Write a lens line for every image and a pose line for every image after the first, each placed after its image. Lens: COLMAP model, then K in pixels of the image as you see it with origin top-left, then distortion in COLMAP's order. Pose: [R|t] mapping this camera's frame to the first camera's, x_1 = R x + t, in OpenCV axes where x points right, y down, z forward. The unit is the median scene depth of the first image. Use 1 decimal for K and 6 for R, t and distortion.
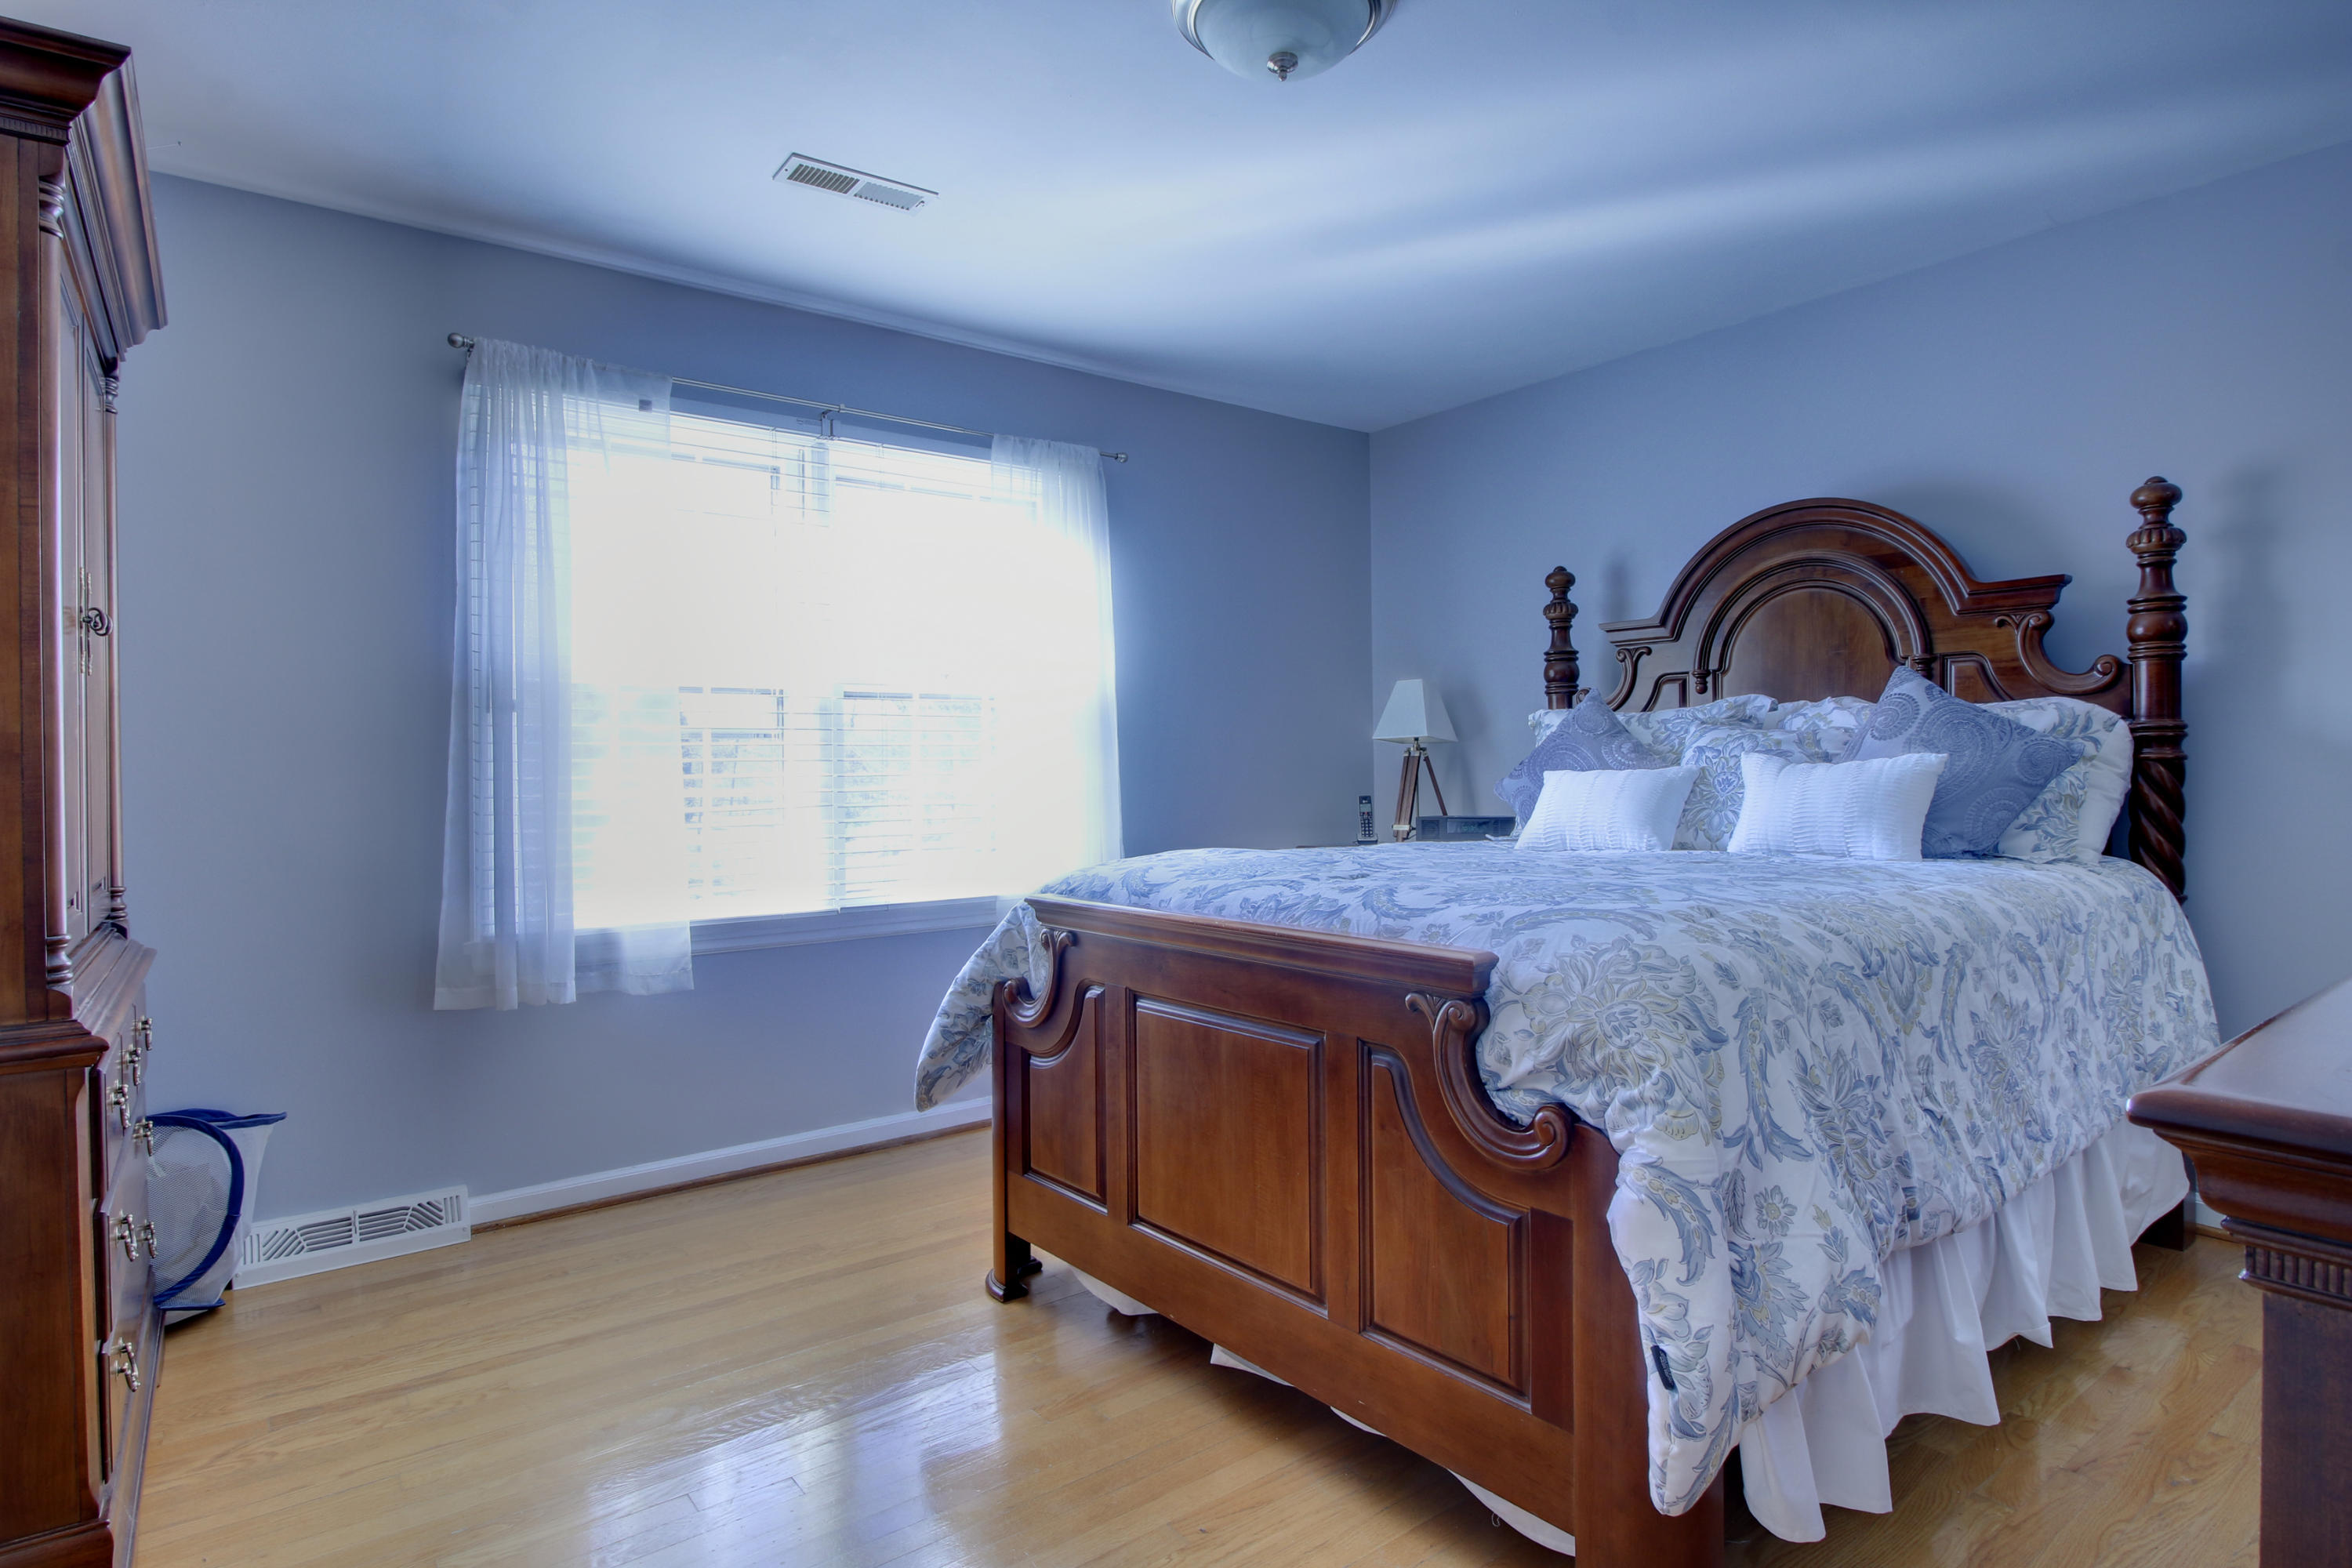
lens RADIAL K [[1252.8, 0, 1172.5], [0, 1252.8, 751.2], [0, 0, 1]] dist [0.006810, -0.014368]
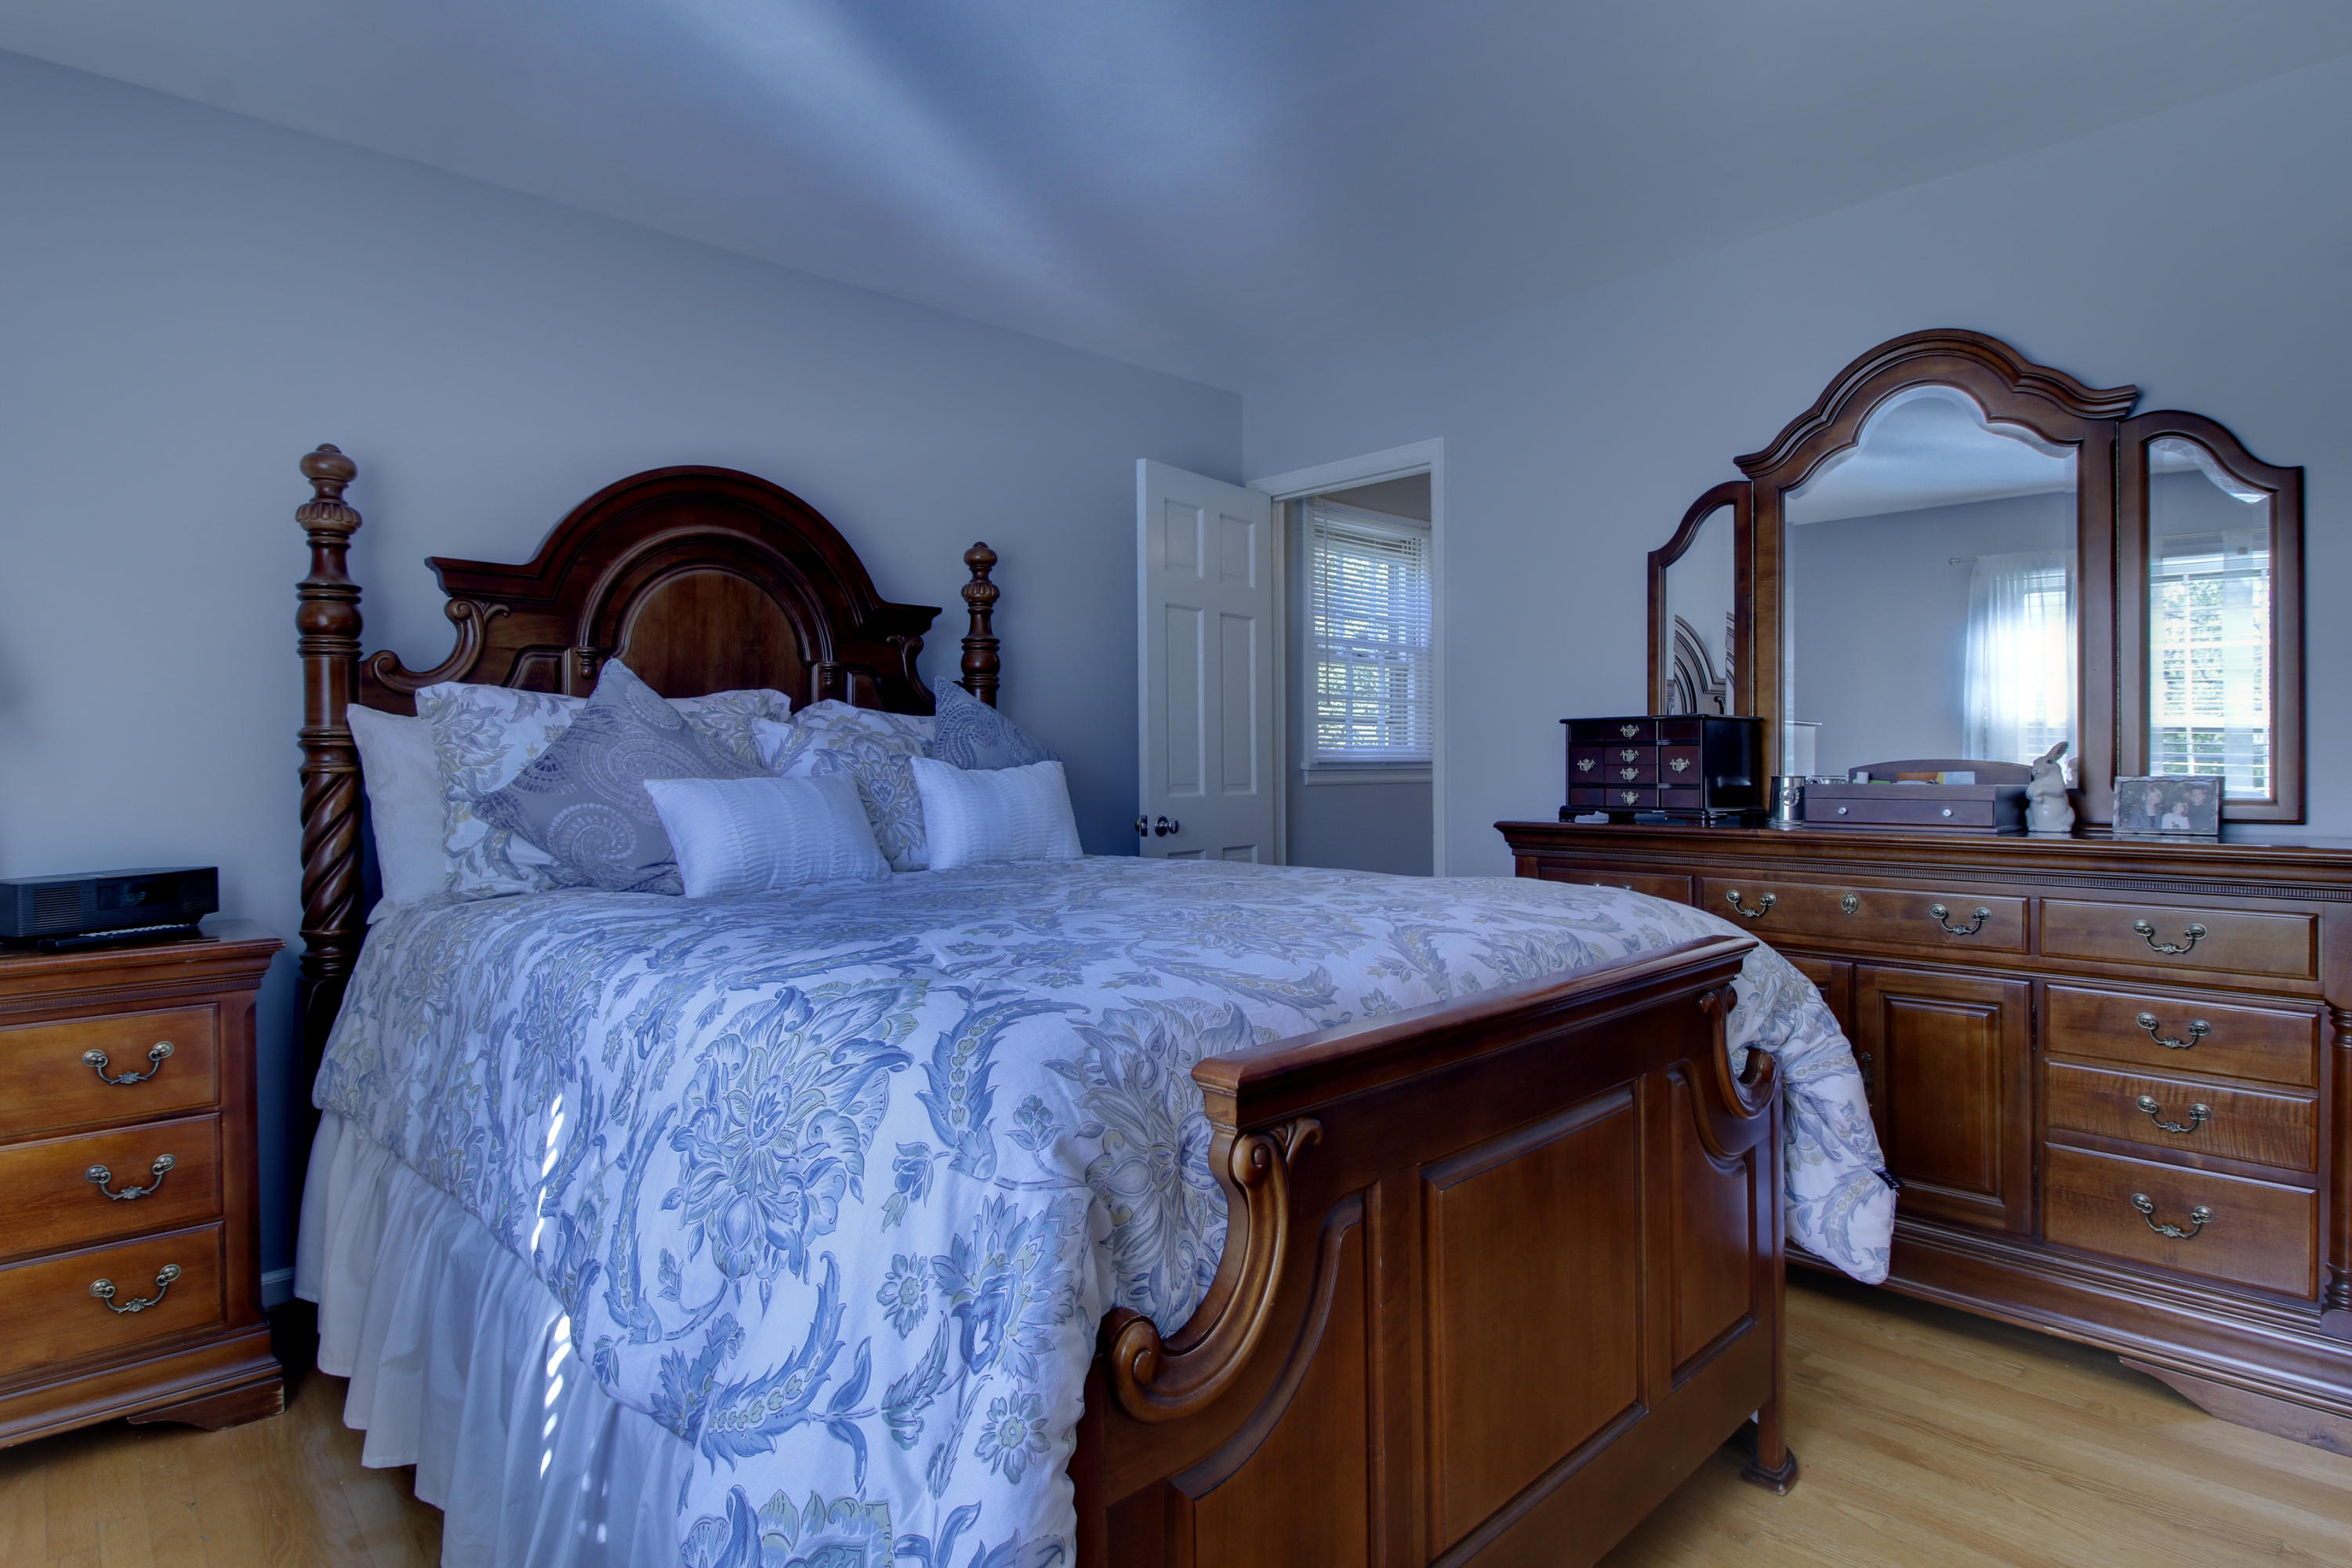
lens RADIAL K [[1252.8, 0, 1172.5], [0, 1252.8, 751.2], [0, 0, 1]] dist [0.006810, -0.014368]
pose [[-0.118902, 0.004446, 0.992896, -0.403888], [-0.019224, 0.999792, -0.006779, -0.002228], [-0.992720, -0.019893, -0.118792, 0.765212]]
